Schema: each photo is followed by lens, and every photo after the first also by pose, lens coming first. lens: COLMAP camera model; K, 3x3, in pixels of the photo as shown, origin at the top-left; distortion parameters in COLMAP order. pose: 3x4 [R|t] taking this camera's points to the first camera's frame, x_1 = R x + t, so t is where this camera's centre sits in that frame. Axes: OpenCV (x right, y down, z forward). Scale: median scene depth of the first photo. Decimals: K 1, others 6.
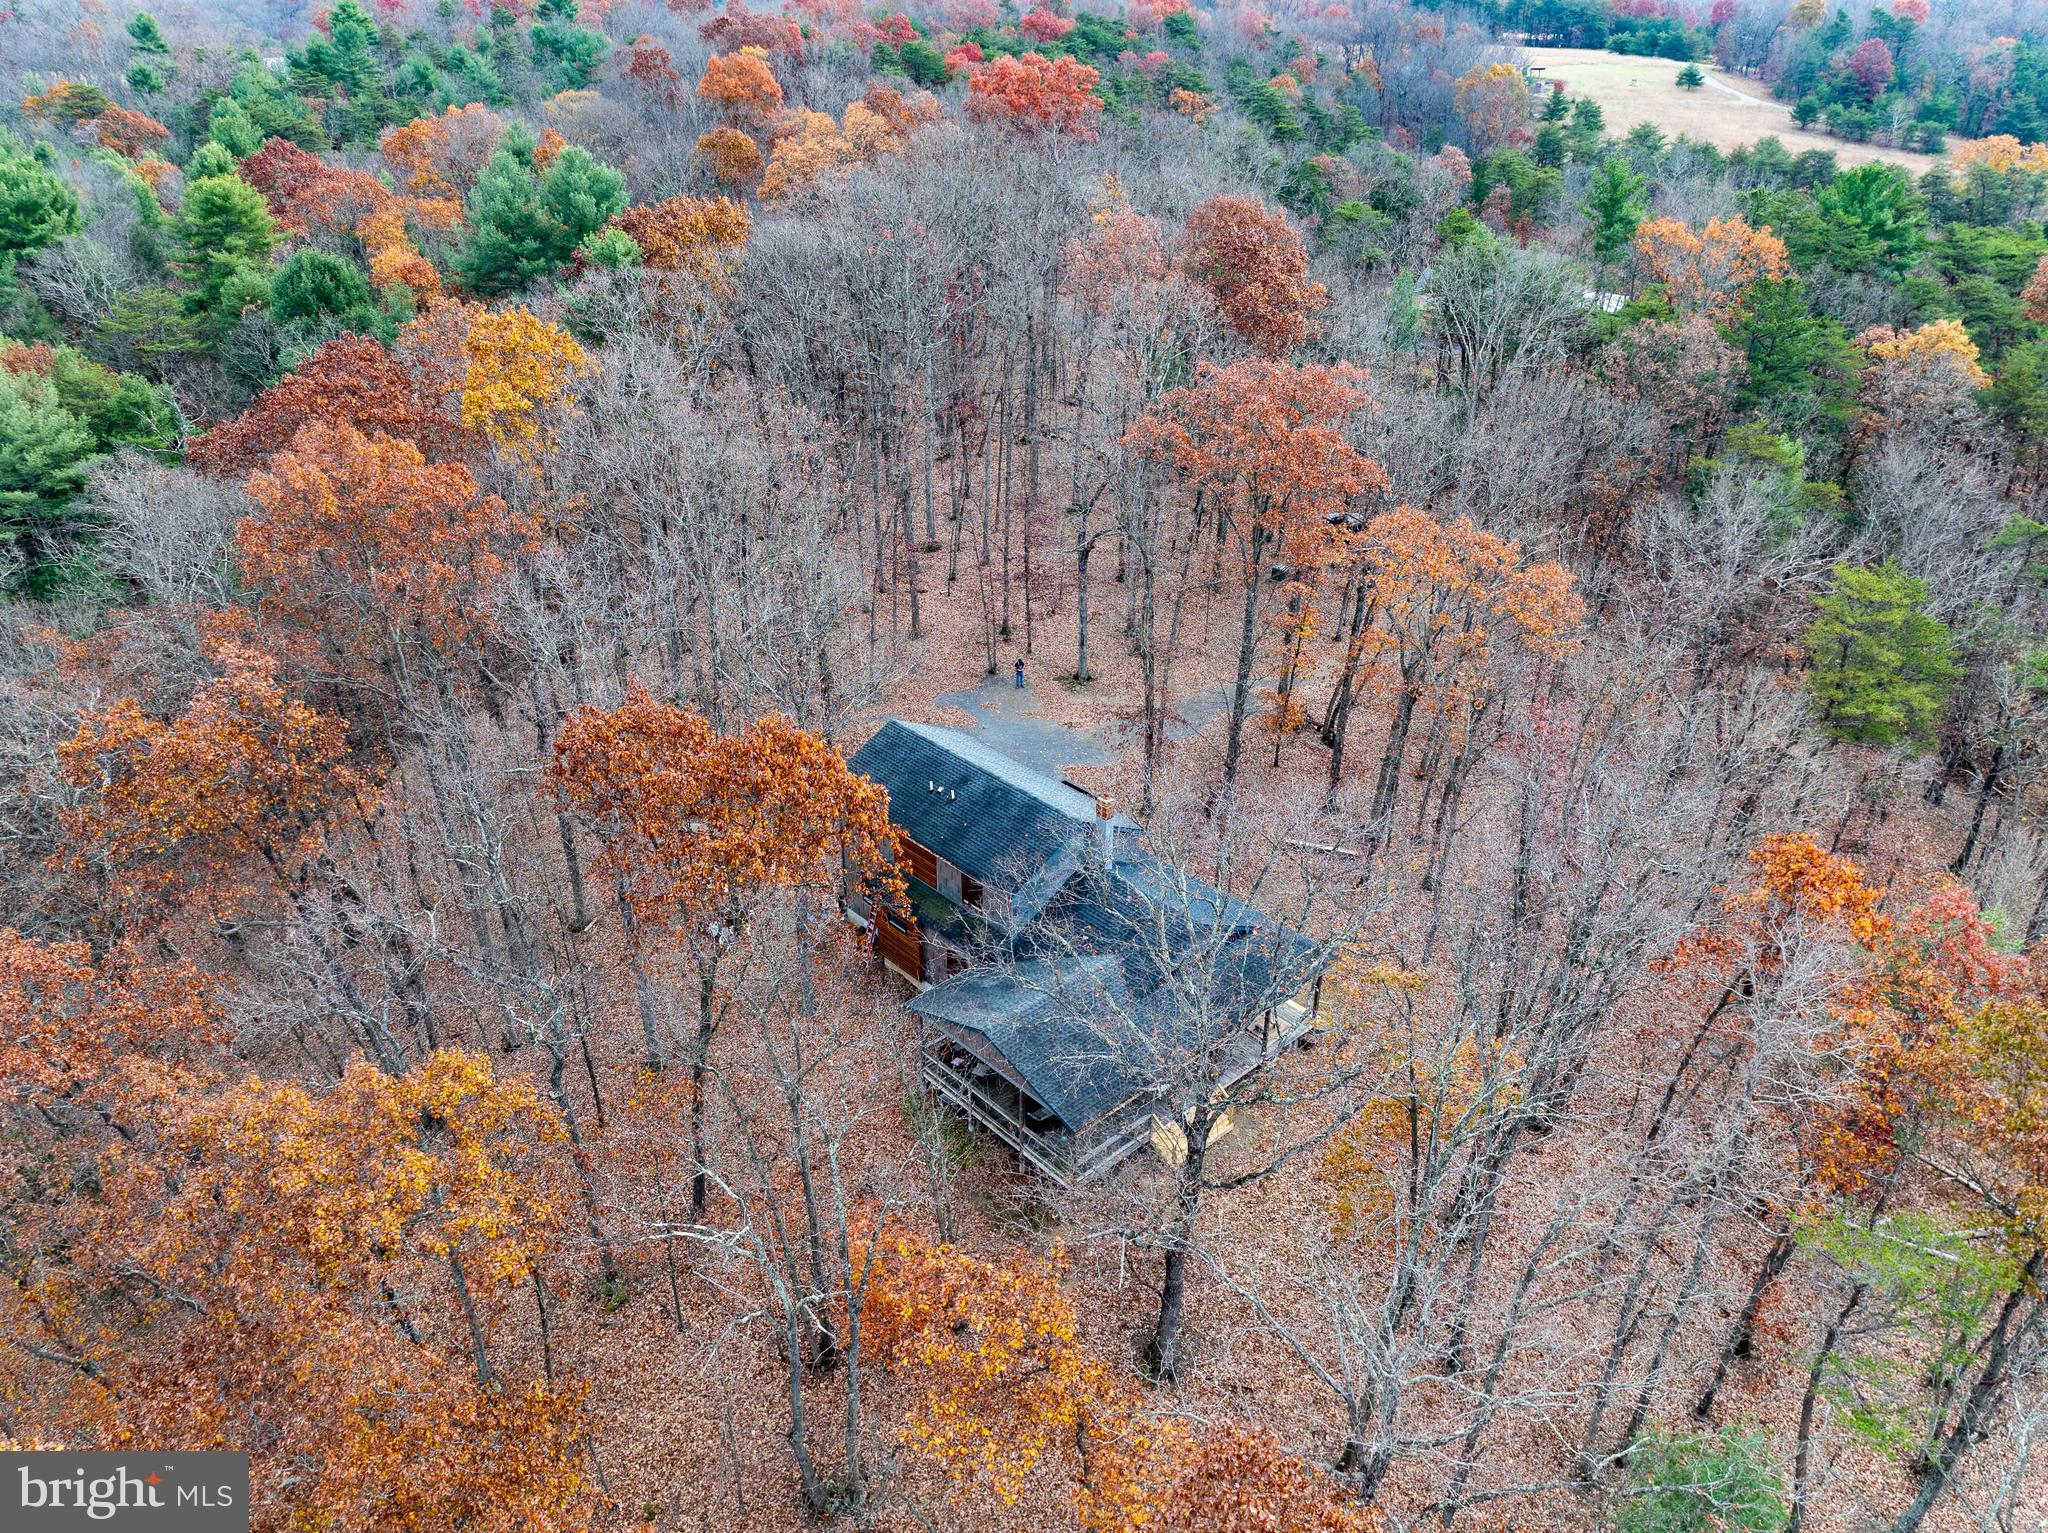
lens RADIAL K [[1422.2, 0, 1011.5], [0, 1422.2, 756.6], [0, 0, 1]] dist [-0.069298, 0.047279]
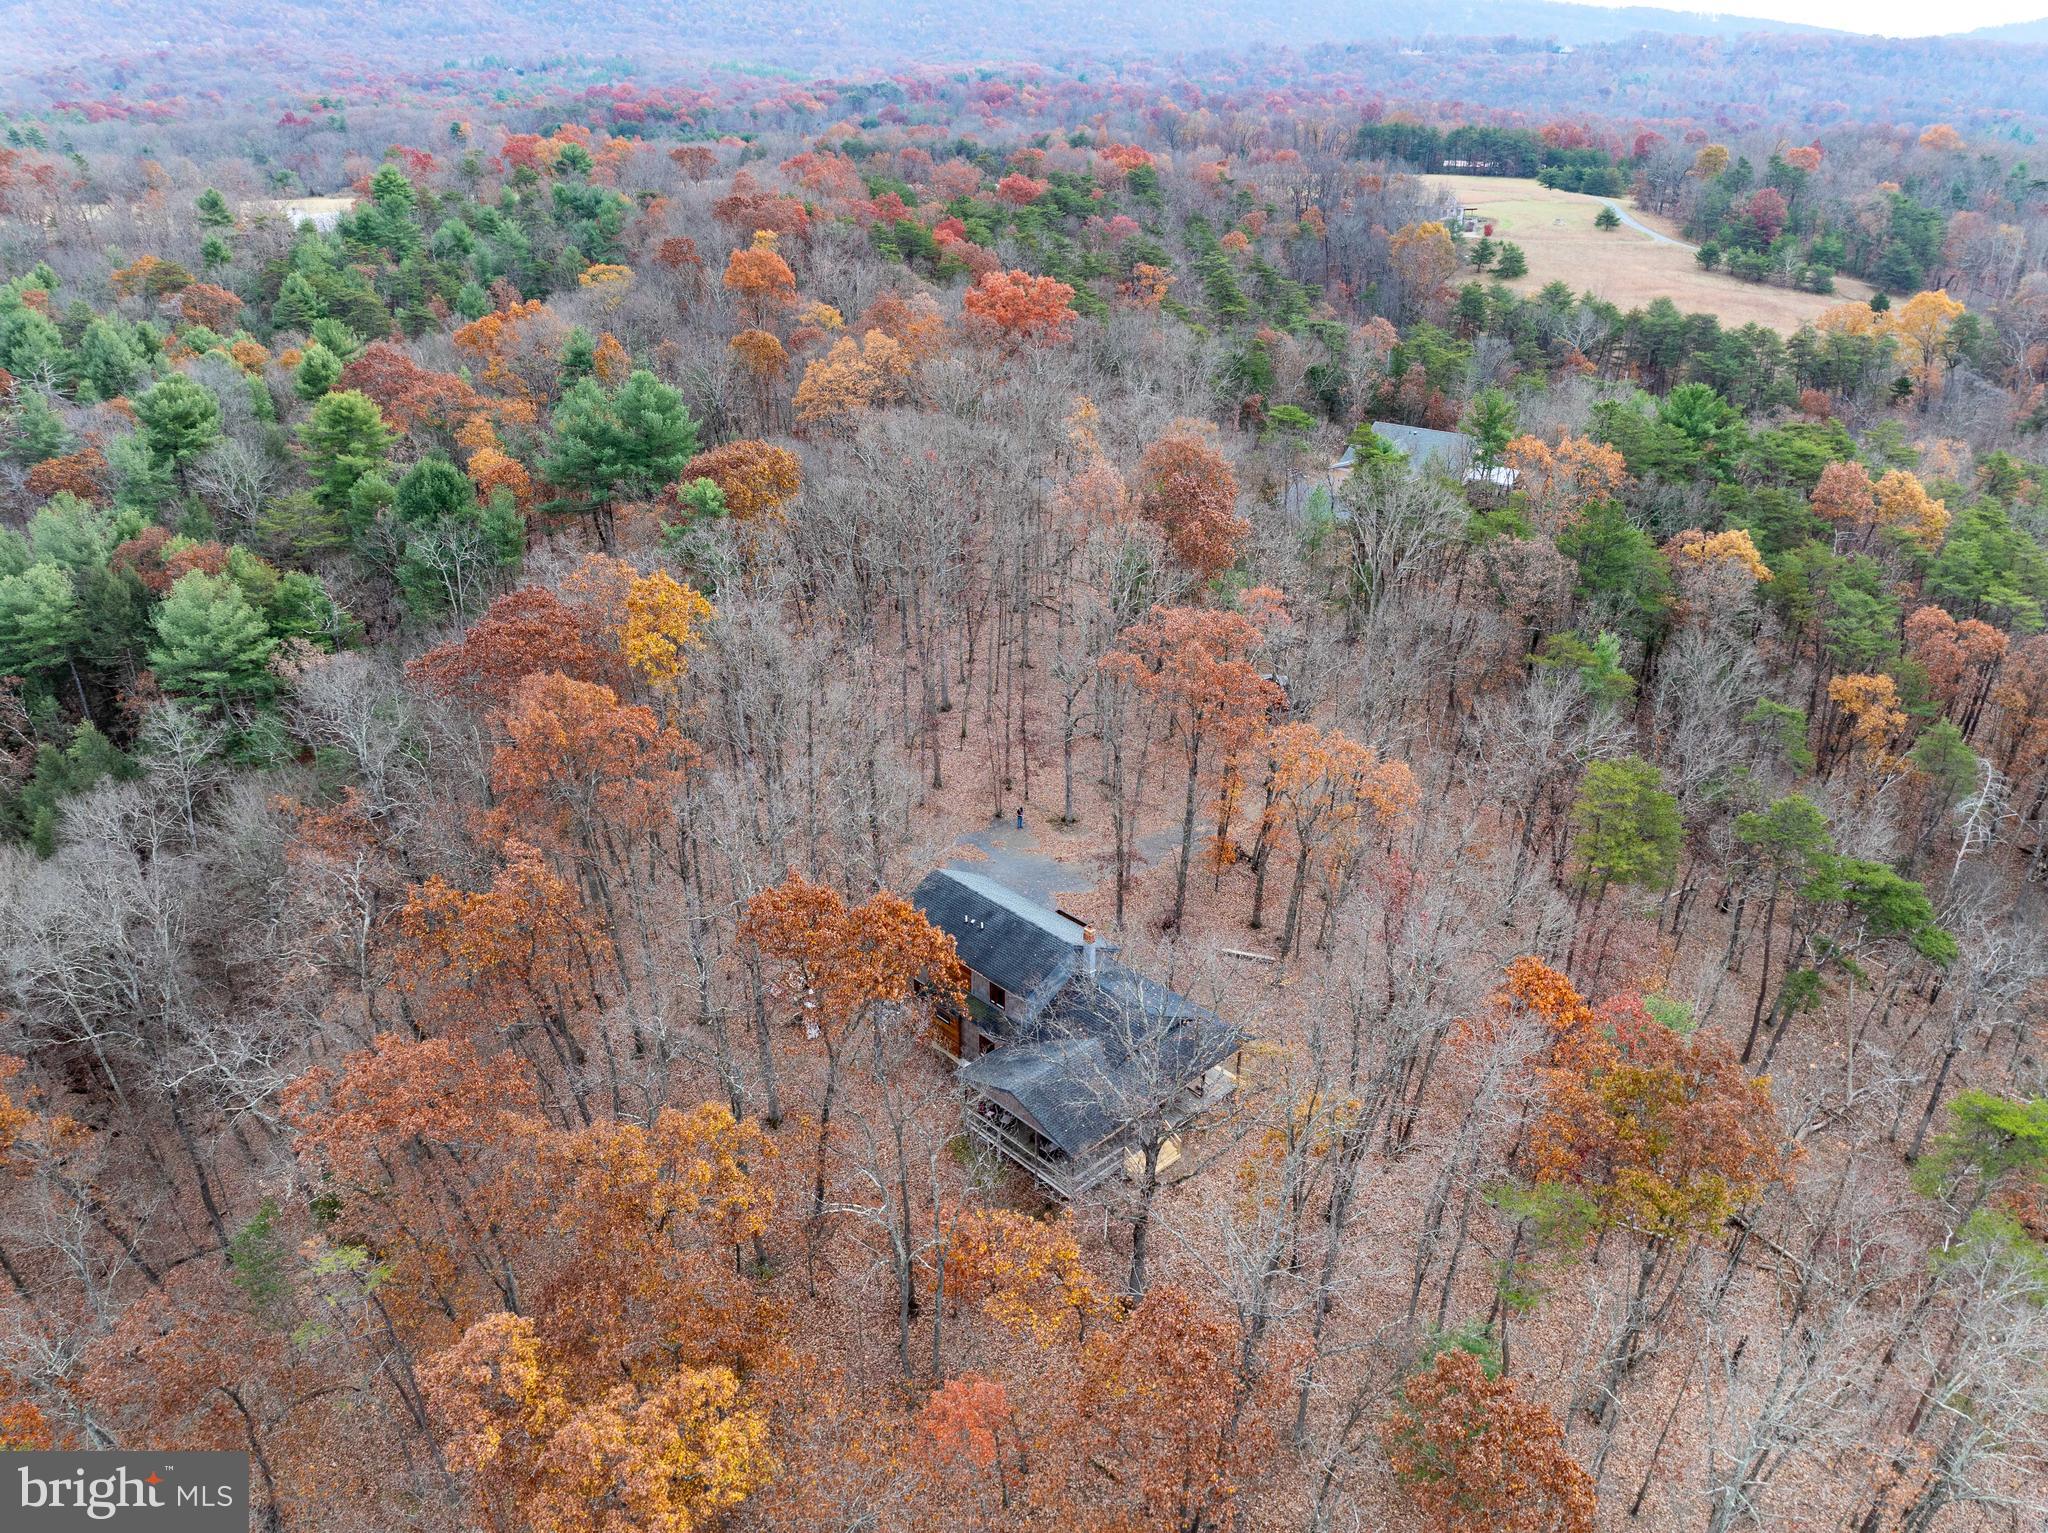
lens RADIAL K [[1445.7, 0, 1000.0], [0, 1445.7, 765.5], [0, 0, 1]] dist [-0.055771, 0.033926]
pose [[0.999885, -0.010435, 0.011040, -0.022881], [0.010881, 0.999094, -0.041144, -0.044627], [-0.010601, 0.041259, 0.999092, -0.273649]]
